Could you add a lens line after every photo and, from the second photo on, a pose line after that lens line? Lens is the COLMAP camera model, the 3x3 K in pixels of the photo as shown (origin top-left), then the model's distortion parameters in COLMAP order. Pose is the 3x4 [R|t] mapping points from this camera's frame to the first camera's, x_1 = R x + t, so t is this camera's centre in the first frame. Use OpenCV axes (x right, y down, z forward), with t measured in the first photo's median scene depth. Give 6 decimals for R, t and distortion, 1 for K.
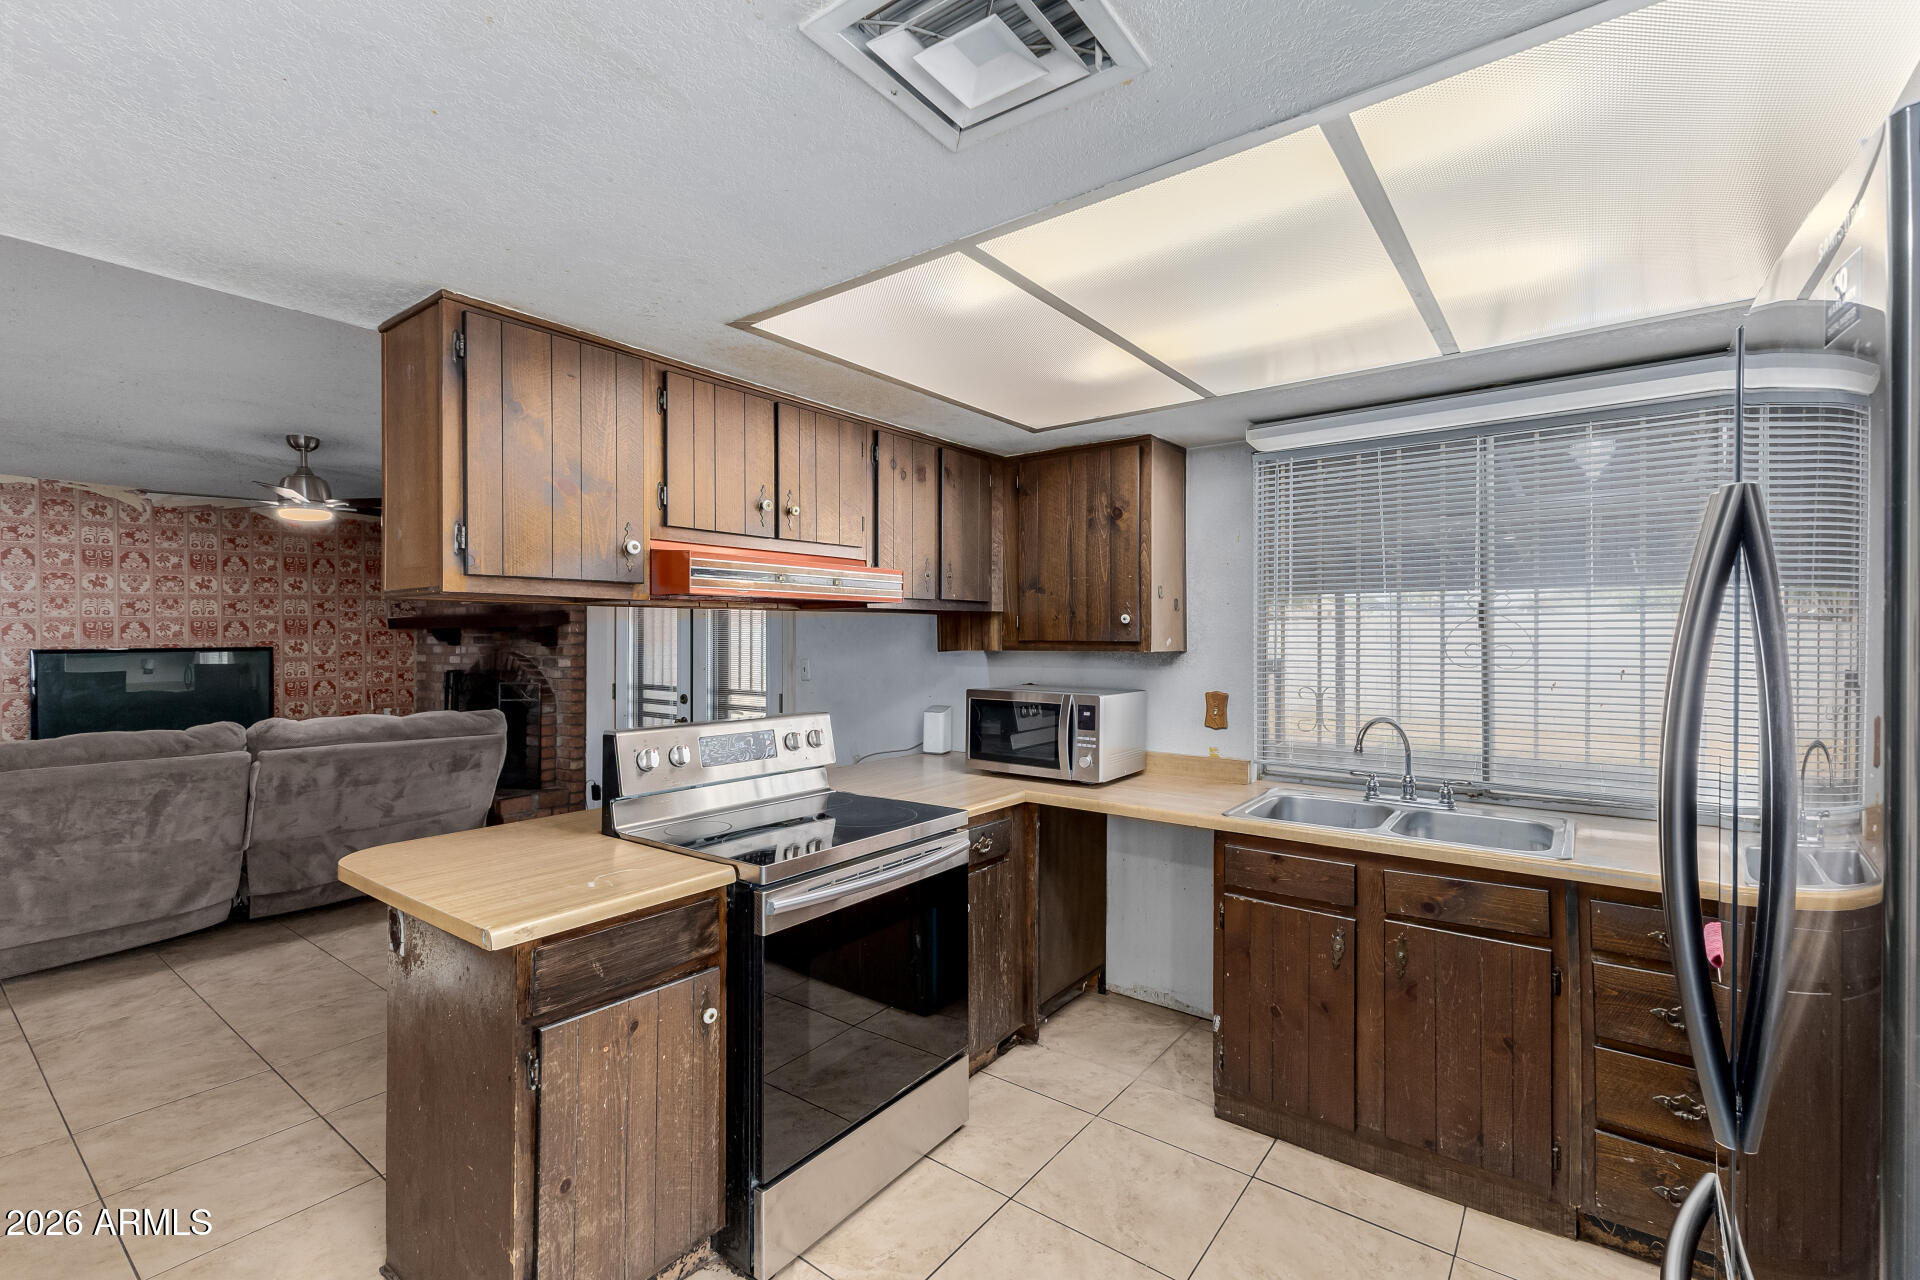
lens RADIAL K [[846.1, 0, 958.0], [0, 846.1, 637.8], [0, 0, 1]] dist [0.011166, -0.003183]
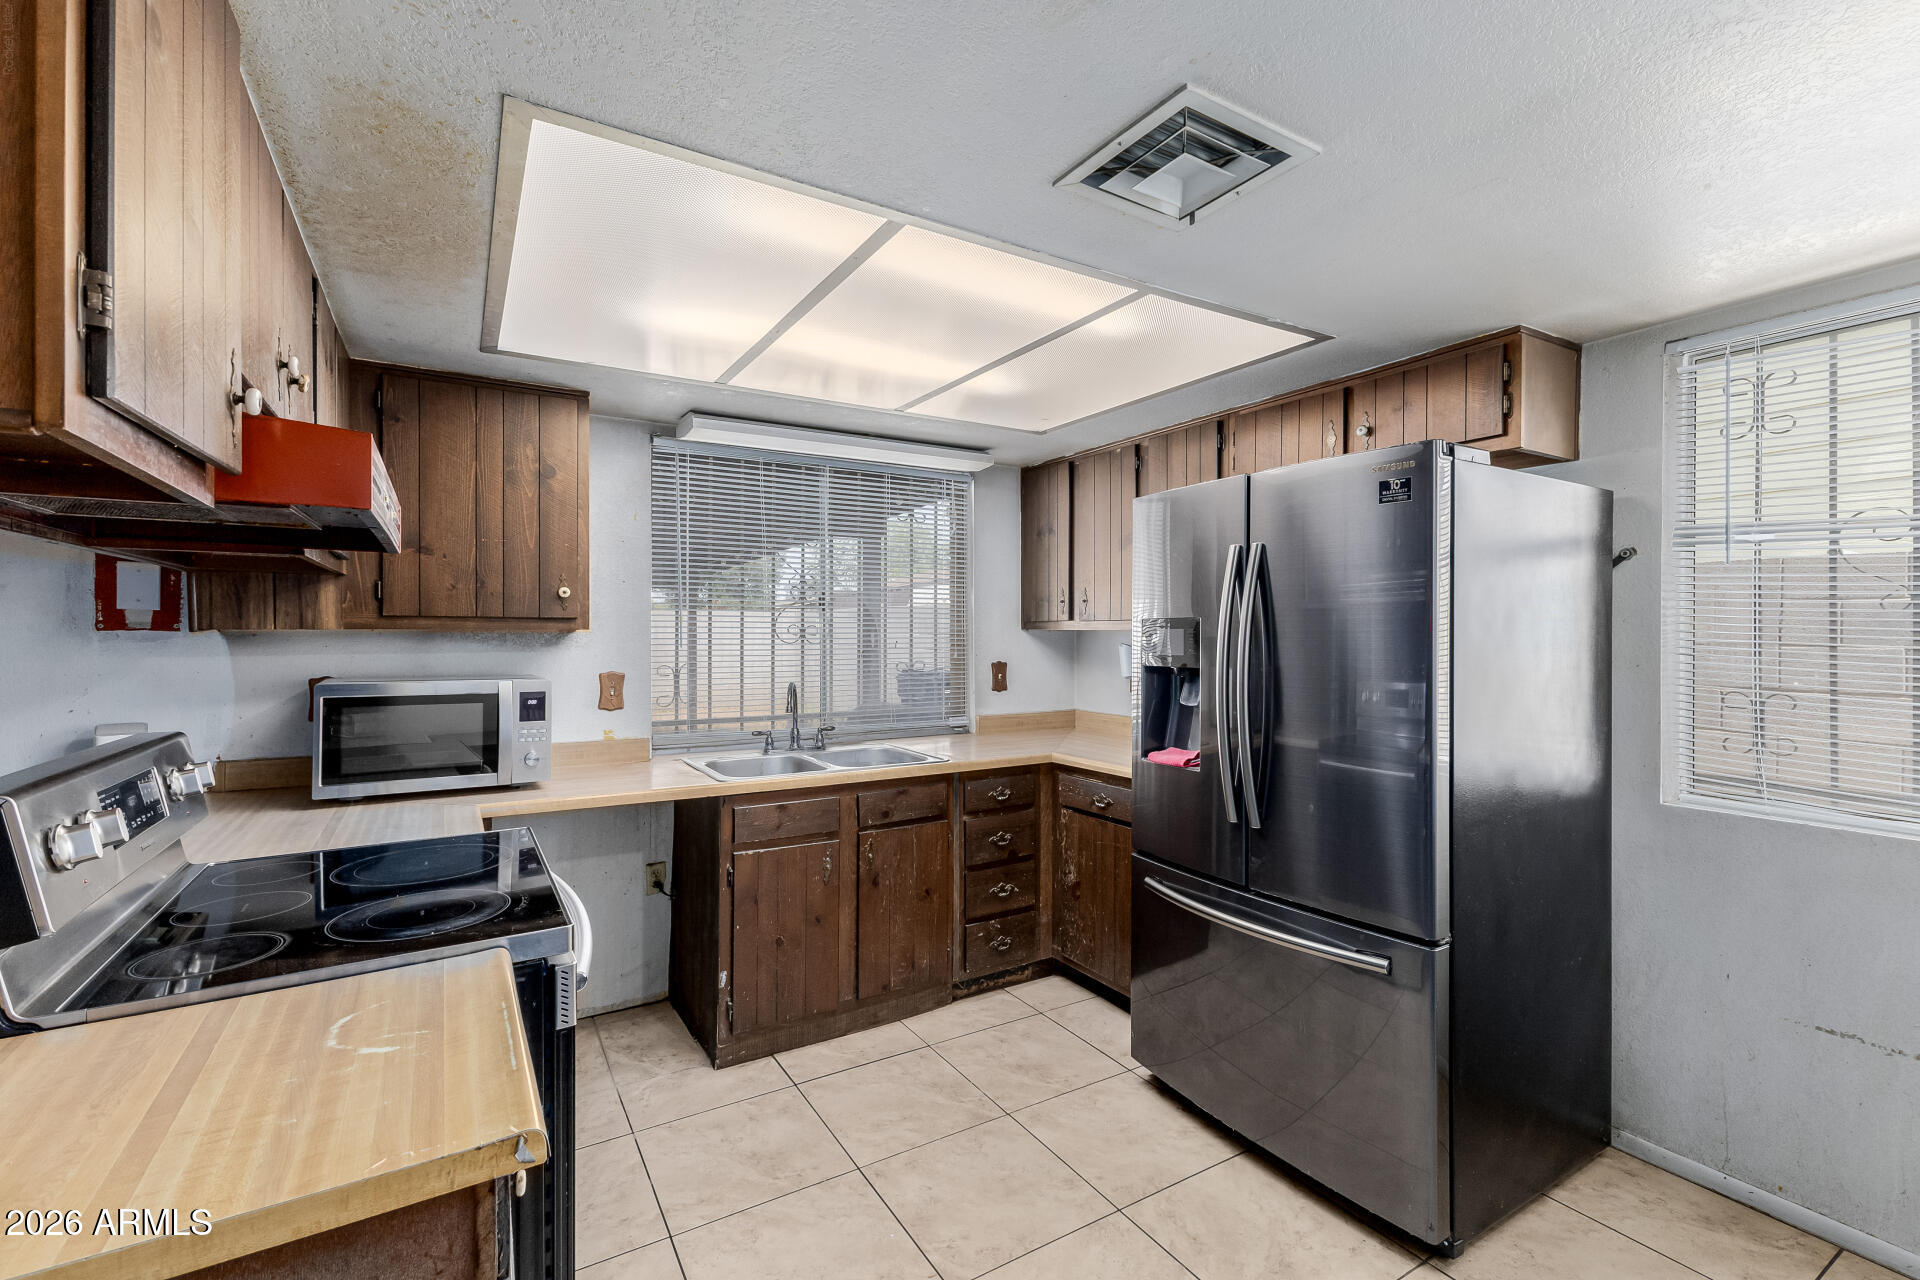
lens RADIAL K [[846.1, 0, 961.0], [0, 846.1, 637.8], [0, 0, 1]] dist [0.011166, -0.003183]
pose [[0.359784, -0.003306, 0.933030, -0.466015], [-0.000624, 0.999993, 0.003784, 0.021012], [-0.933035, -0.001944, 0.359779, 0.280988]]
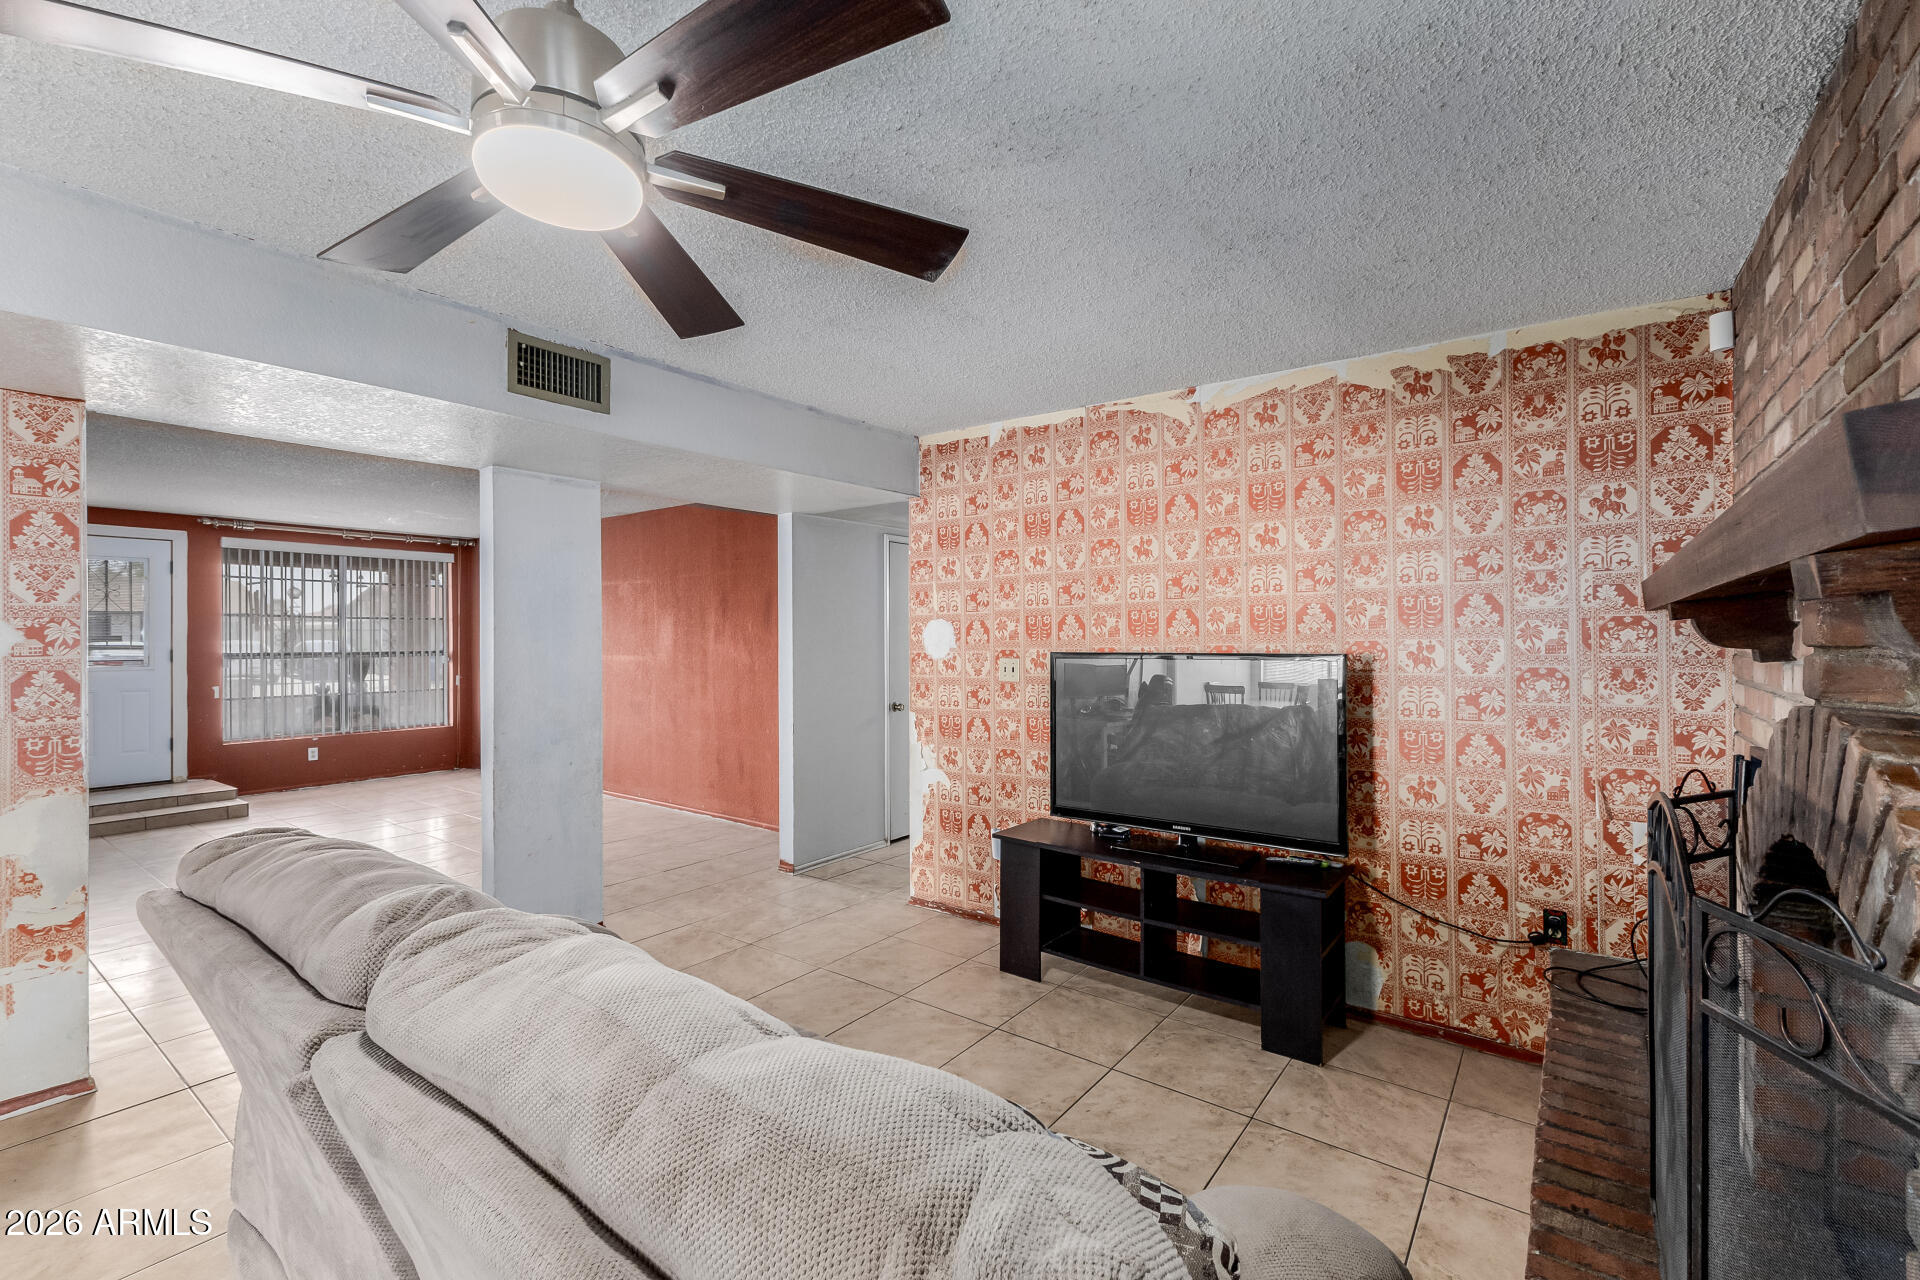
lens RADIAL K [[846.1, 0, 955.7], [0, 846.1, 638.1], [0, 0, 1]] dist [0.011166, -0.003183]
pose [[0.016385, 0.001847, -0.999864, -0.698438], [-0.000127, 0.999998, 0.001845, 0.002006], [0.999866, 0.000096, 0.016385, 1.598577]]
